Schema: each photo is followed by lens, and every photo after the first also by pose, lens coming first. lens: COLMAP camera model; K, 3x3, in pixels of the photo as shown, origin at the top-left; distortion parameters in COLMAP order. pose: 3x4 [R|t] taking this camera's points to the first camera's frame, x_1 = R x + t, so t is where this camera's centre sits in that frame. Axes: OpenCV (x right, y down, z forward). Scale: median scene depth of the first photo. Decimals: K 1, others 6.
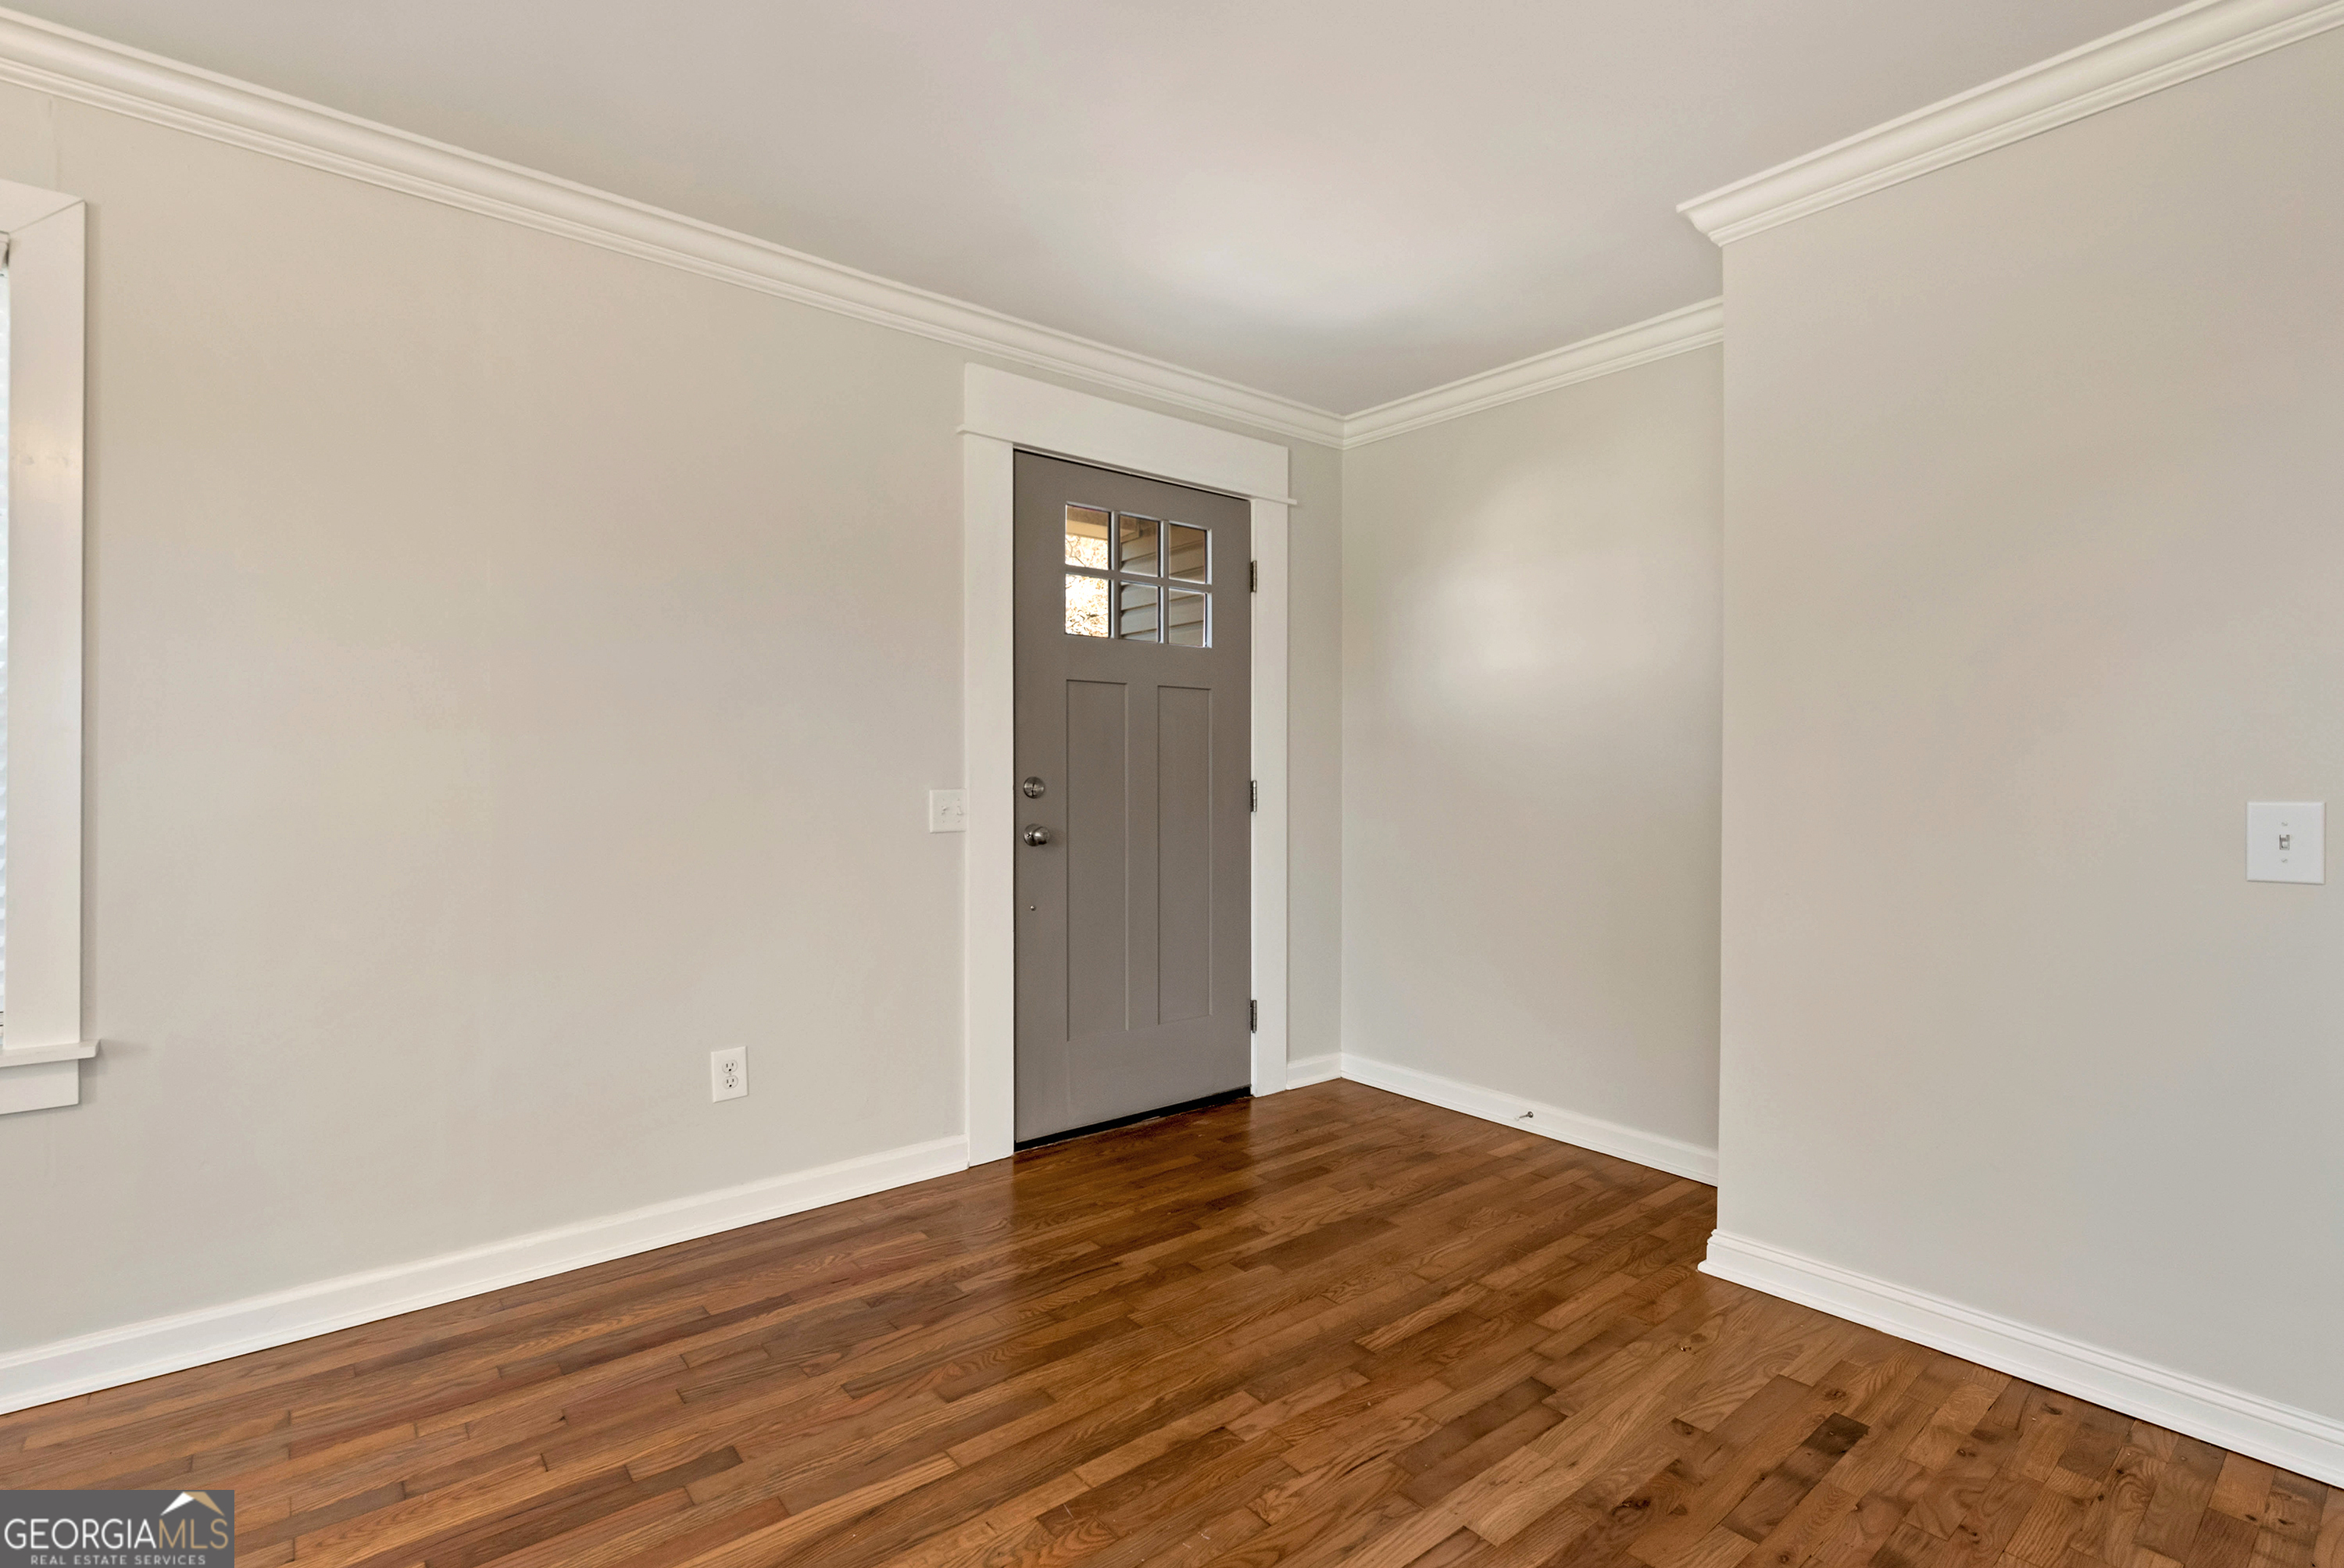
lens RADIAL K [[1058.9, 0, 1206.4], [0, 1058.9, 789.2], [0, 0, 1]] dist [0.000900, 0.000225]
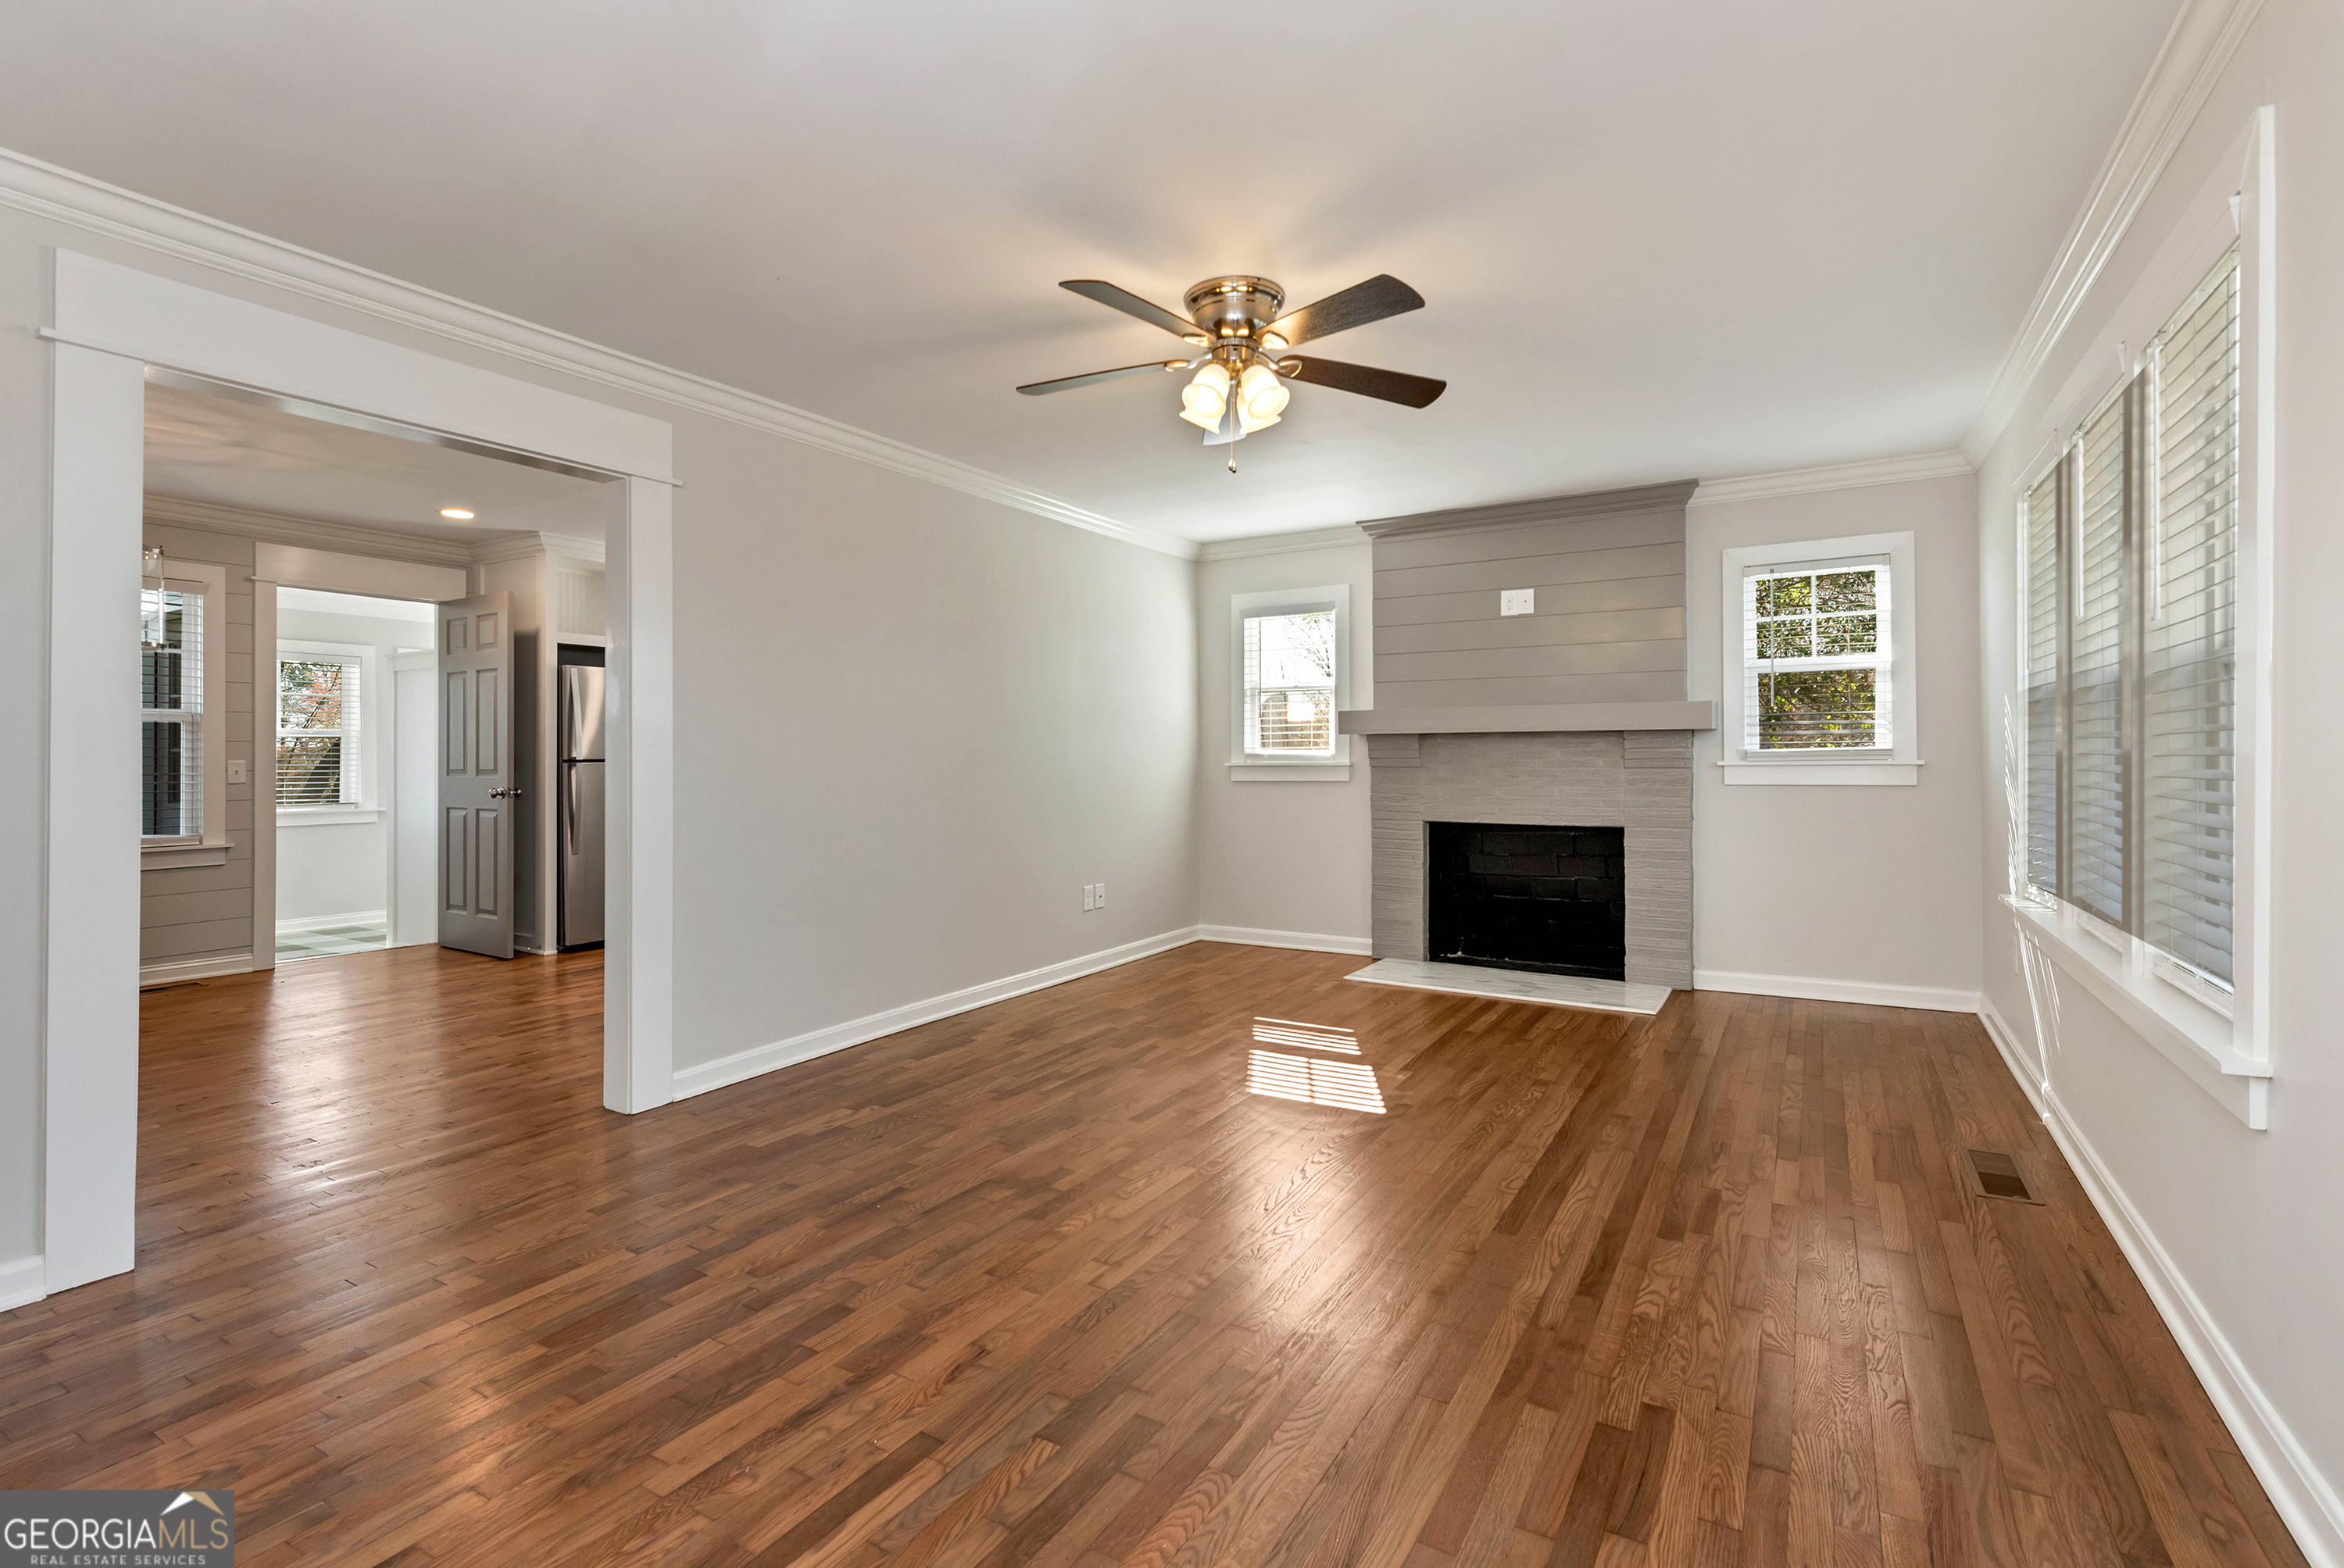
lens RADIAL K [[1053.5, 0, 1186.6], [0, 1053.5, 775.3], [0, 0, 1]] dist [-0.000750, -0.000438]
pose [[-0.938146, 0.008895, -0.346126, 0.062086], [0.002081, 0.999797, 0.020053, -0.012220], [0.346235, 0.018092, -0.937974, 0.999451]]
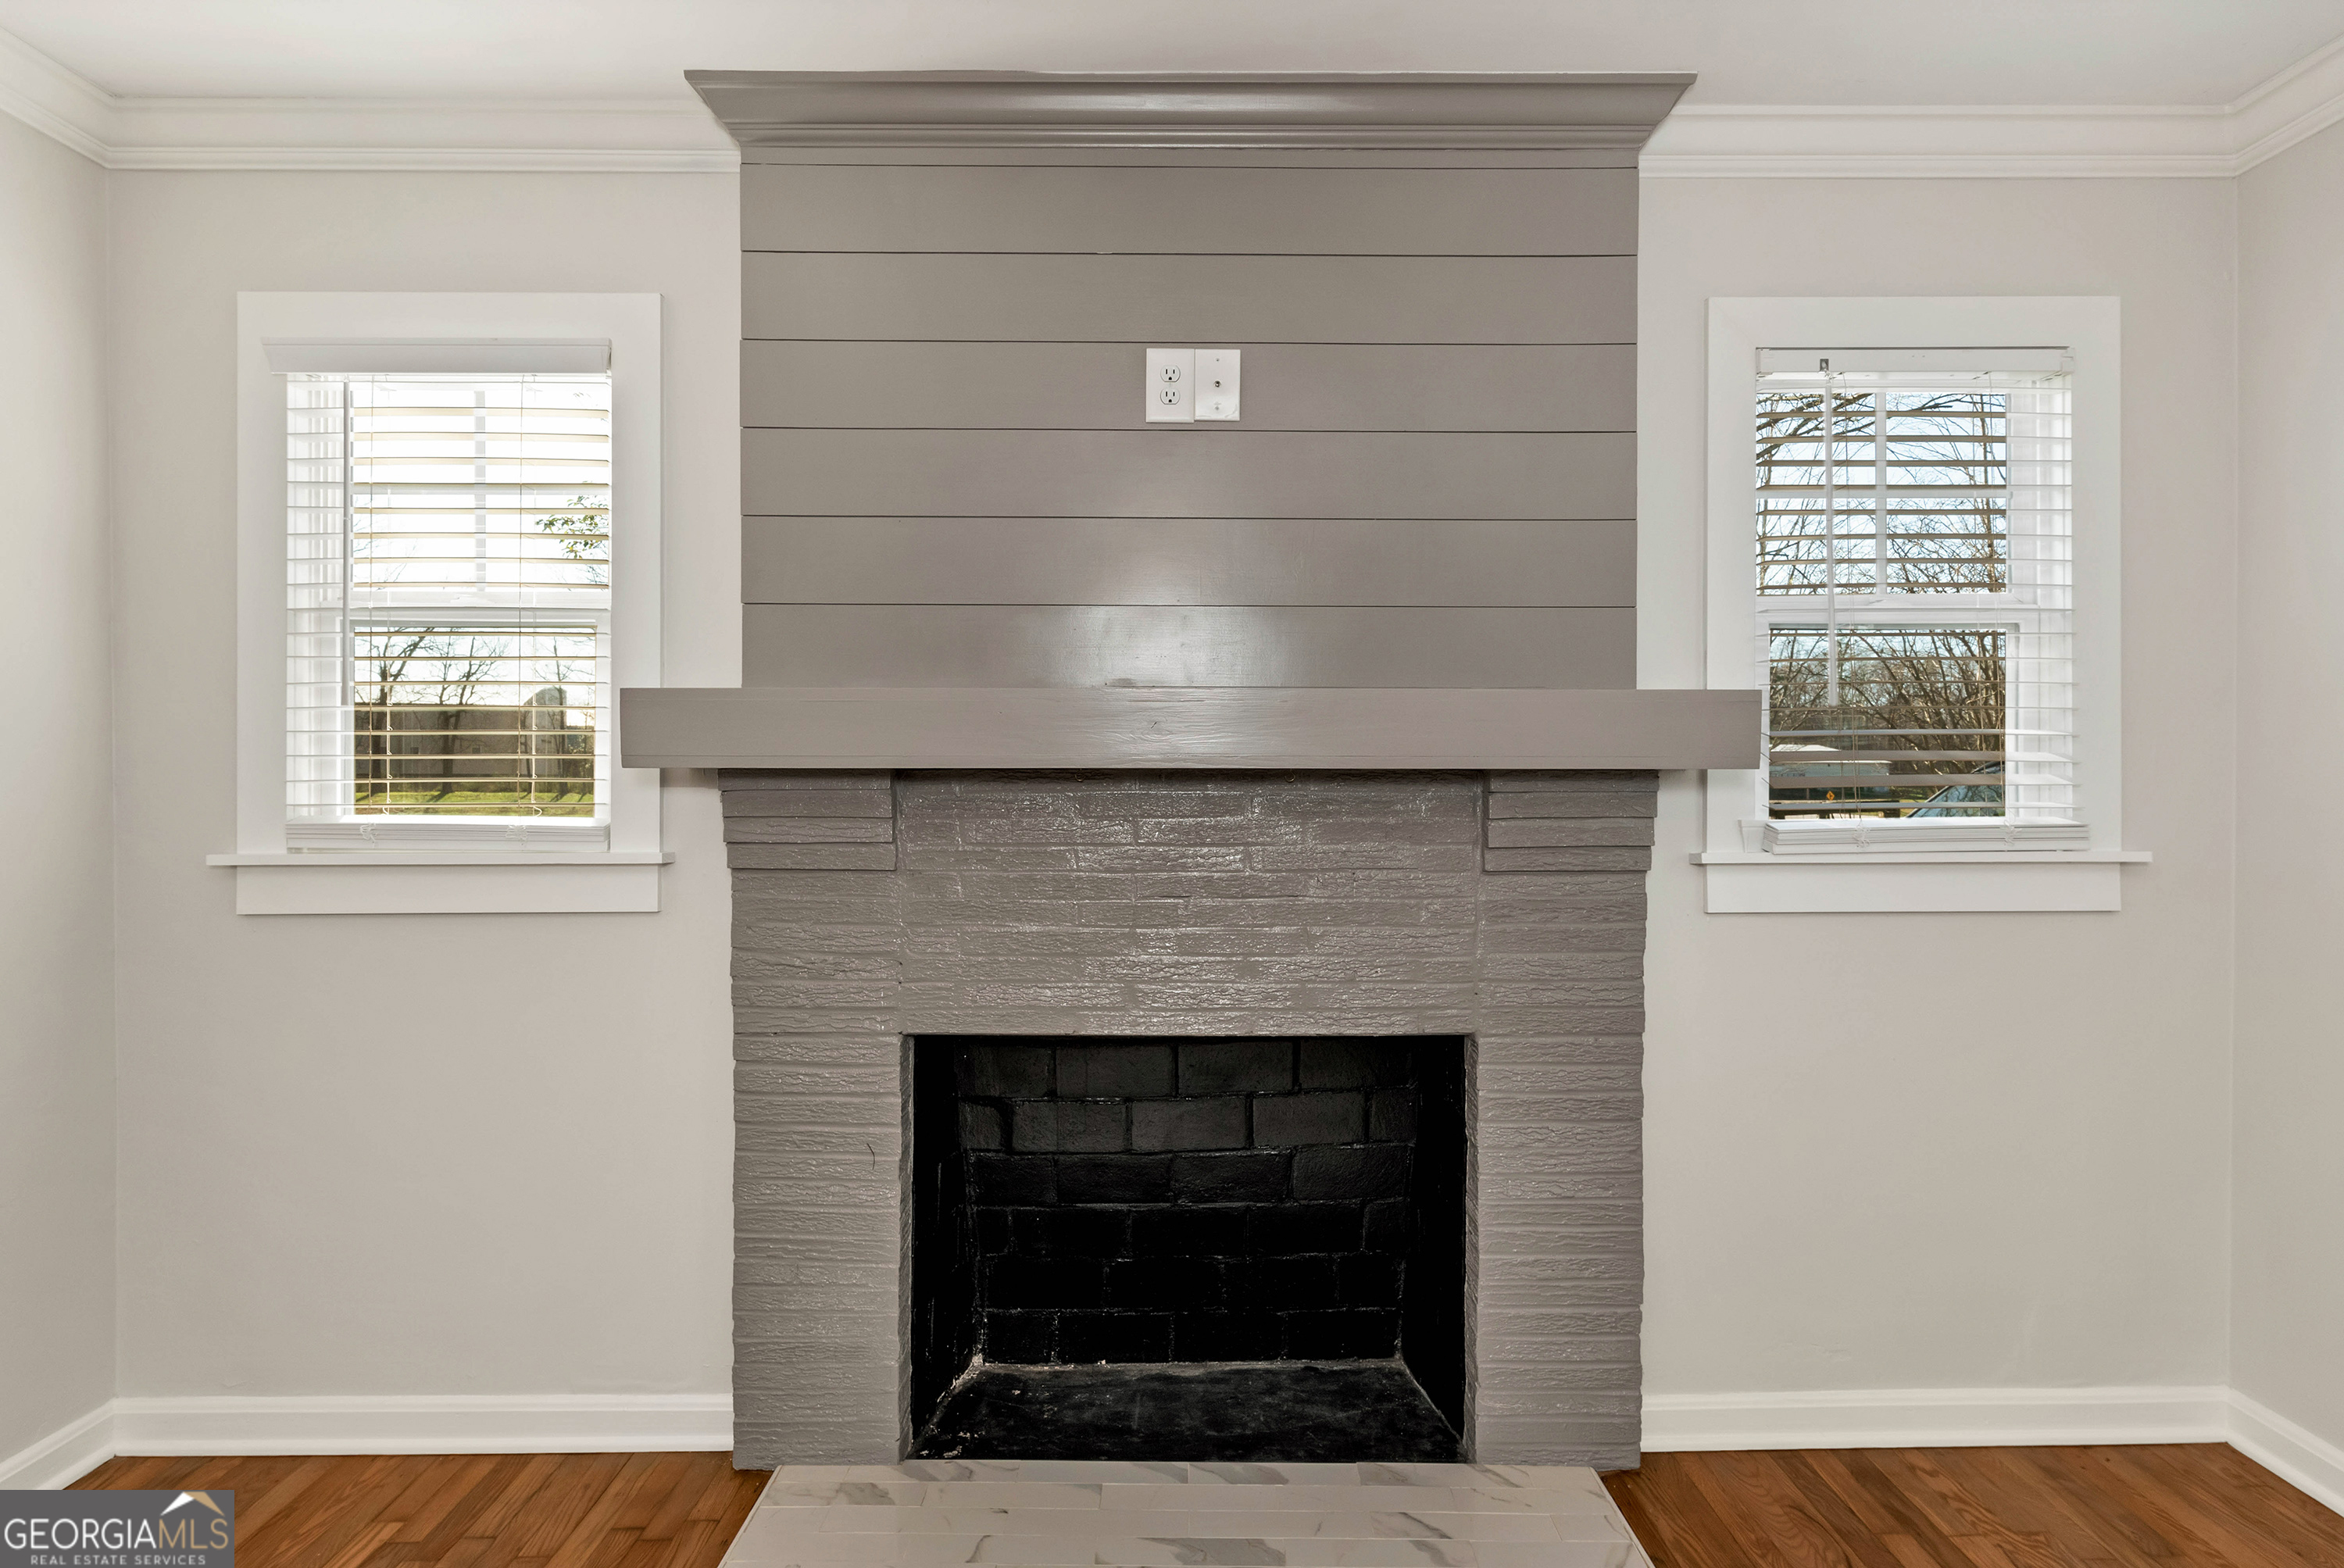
lens RADIAL K [[1238.6, 0, 1175.6], [0, 1238.6, 803.3], [0, 0, 1]] dist [0.001138, -0.000877]
pose [[-0.620733, 0.000046, -0.784022, -0.554493], [-0.005197, 0.999978, 0.004174, -0.031925], [0.784005, 0.006665, -0.620719, -0.110644]]
